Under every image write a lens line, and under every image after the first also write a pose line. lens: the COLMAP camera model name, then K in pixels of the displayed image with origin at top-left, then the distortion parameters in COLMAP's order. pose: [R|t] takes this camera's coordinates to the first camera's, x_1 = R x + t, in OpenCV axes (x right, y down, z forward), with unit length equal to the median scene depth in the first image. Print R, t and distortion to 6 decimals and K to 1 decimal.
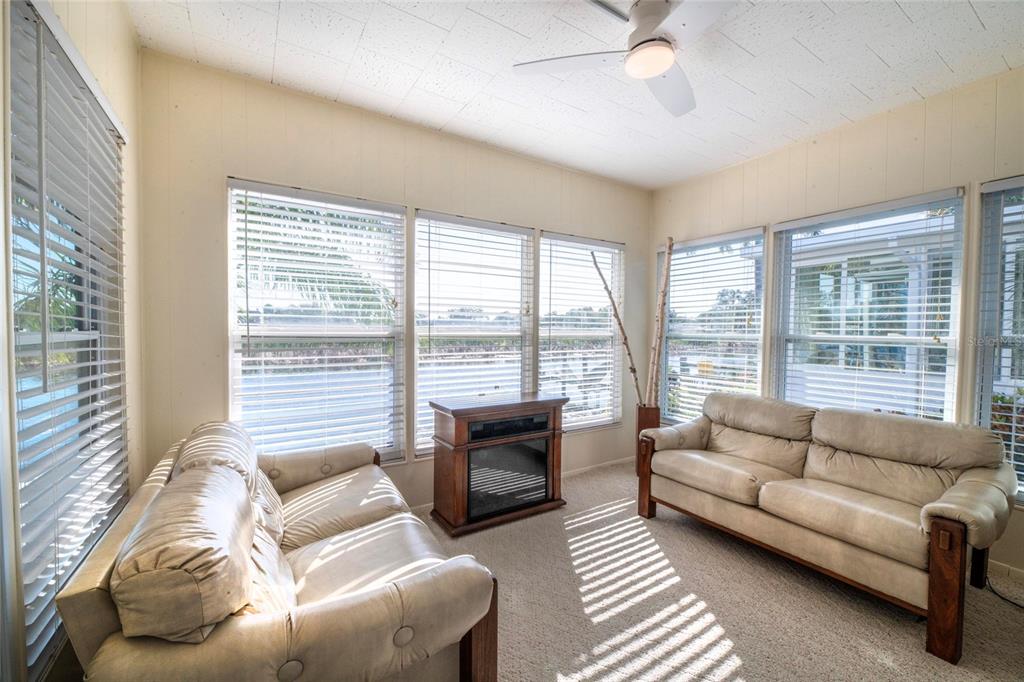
lens RADIAL K [[402.6, 0, 512.0], [0, 402.6, 341.0], [0, 0, 1]] dist [0.002250, 0.000152]
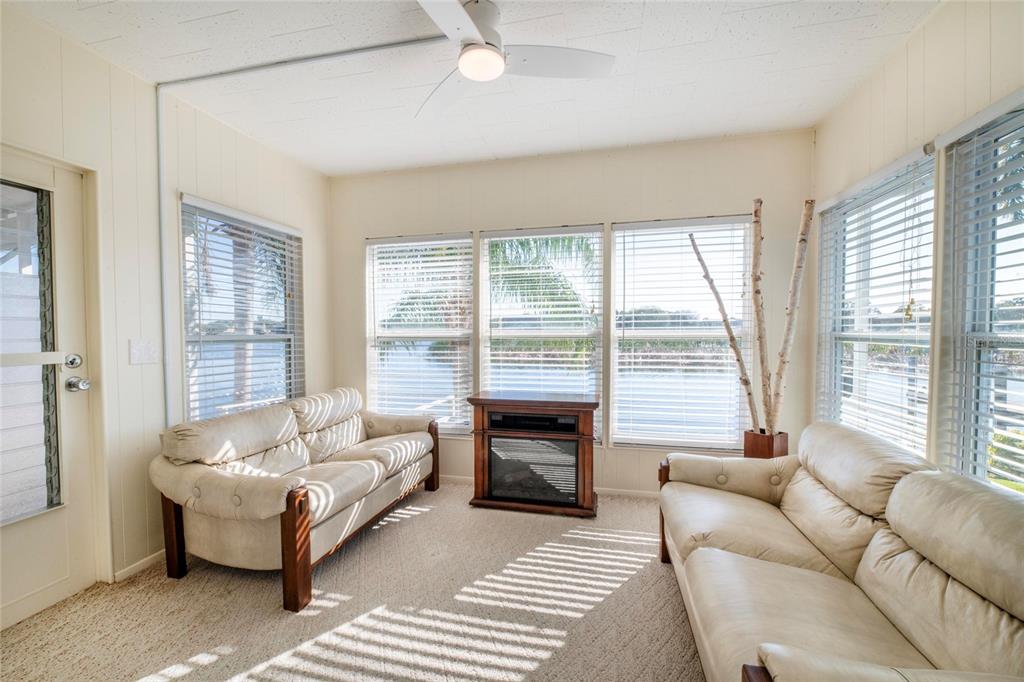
lens RADIAL K [[402.6, 0, 512.0], [0, 402.6, 341.0], [0, 0, 1]] dist [0.002250, 0.000152]
pose [[0.708446, 0.004136, -0.705753, 0.795449], [-0.007166, 0.999973, -0.001333, 0.001544], [0.705729, 0.006002, 0.708457, 0.243813]]
